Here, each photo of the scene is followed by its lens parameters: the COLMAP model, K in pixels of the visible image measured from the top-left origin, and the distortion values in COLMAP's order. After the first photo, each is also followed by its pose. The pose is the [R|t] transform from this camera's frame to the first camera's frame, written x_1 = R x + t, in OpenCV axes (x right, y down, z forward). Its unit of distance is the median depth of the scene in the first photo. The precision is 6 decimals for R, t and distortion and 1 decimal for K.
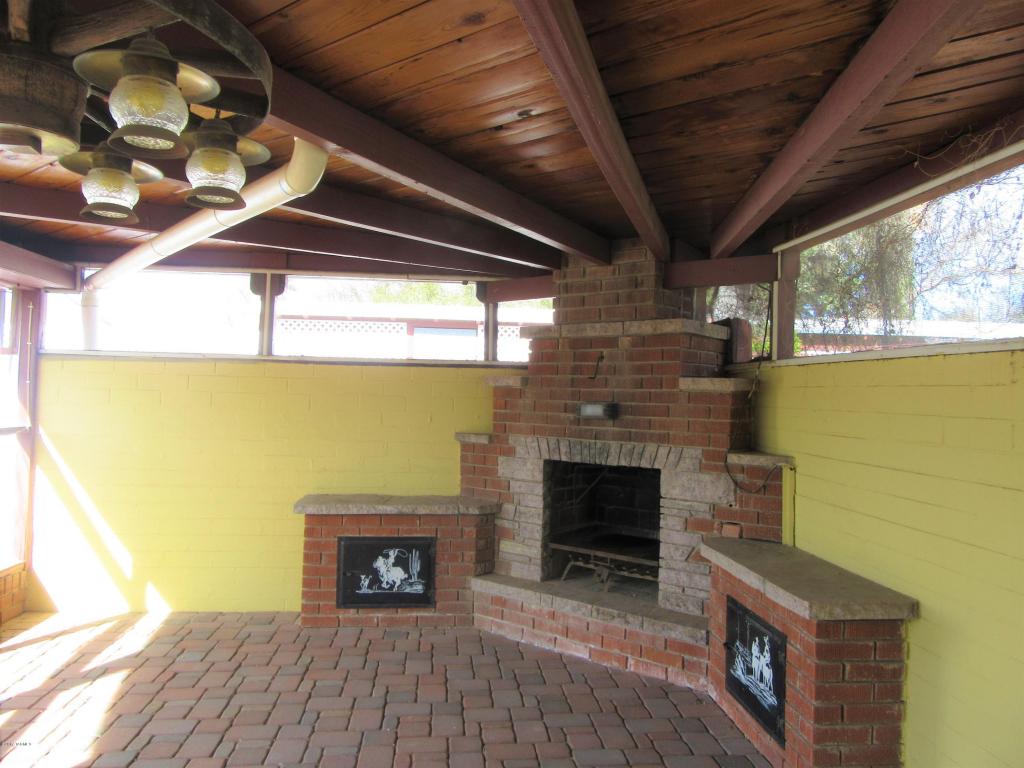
lens RADIAL K [[756.4, 0, 512.7], [0, 756.4, 384.5], [0, 0, 1]] dist [-0.001144, 0.006153]
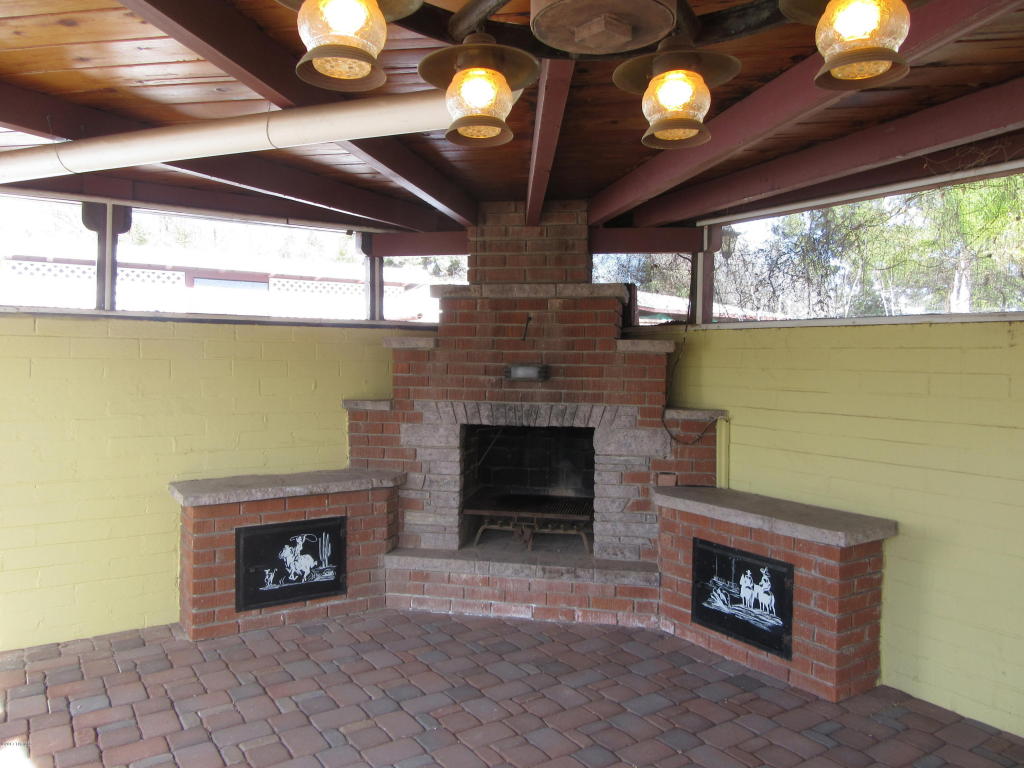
lens RADIAL K [[756.4, 0, 512.5], [0, 756.4, 382.0], [0, 0, 1]] dist [-0.001144, 0.006153]
pose [[0.884114, -0.026412, 0.466524, -0.369262], [0.001667, 0.998573, 0.053373, -0.006281], [-0.467268, -0.046410, 0.882897, 0.128632]]
